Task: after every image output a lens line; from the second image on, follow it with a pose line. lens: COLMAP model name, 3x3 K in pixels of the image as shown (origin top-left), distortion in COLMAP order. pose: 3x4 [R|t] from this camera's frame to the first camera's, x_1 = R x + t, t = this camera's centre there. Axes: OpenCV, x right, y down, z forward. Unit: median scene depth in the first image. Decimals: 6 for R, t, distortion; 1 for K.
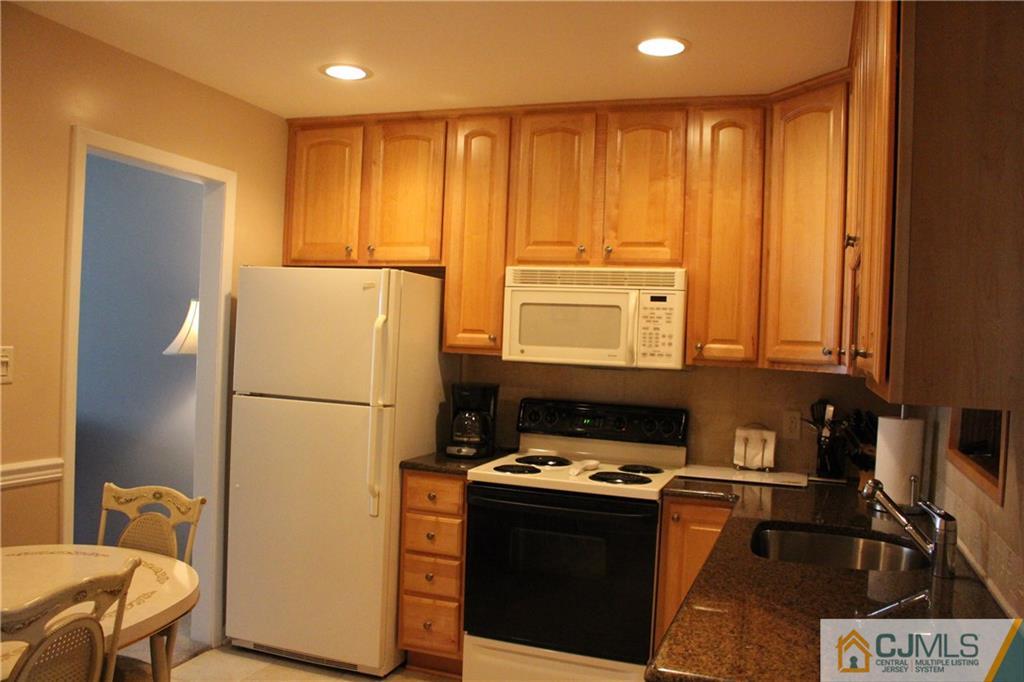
lens RADIAL K [[852.0, 0, 512.0], [0, 852.0, 341.0], [0, 0, 1]] dist [-0.158921, 0.138073]
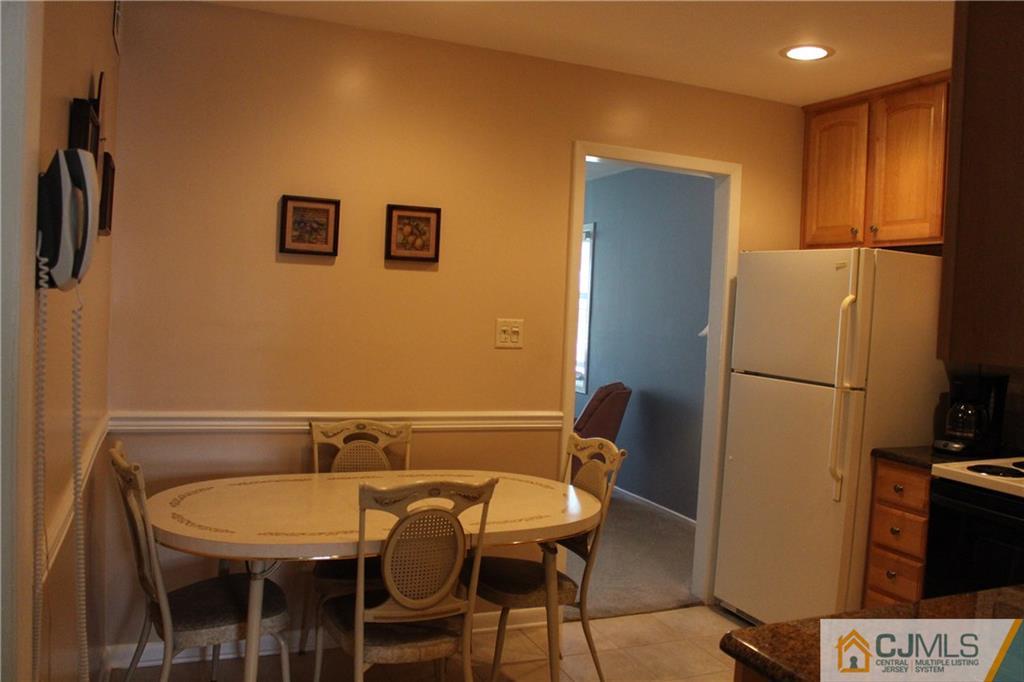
lens RADIAL K [[852.0, 0, 512.0], [0, 852.0, 341.0], [0, 0, 1]] dist [-0.158921, 0.138073]
pose [[0.680066, 0.022990, -0.732790, 0.274224], [-0.023557, 0.999677, 0.009500, 0.021426], [0.732772, 0.010802, 0.680388, 0.064479]]
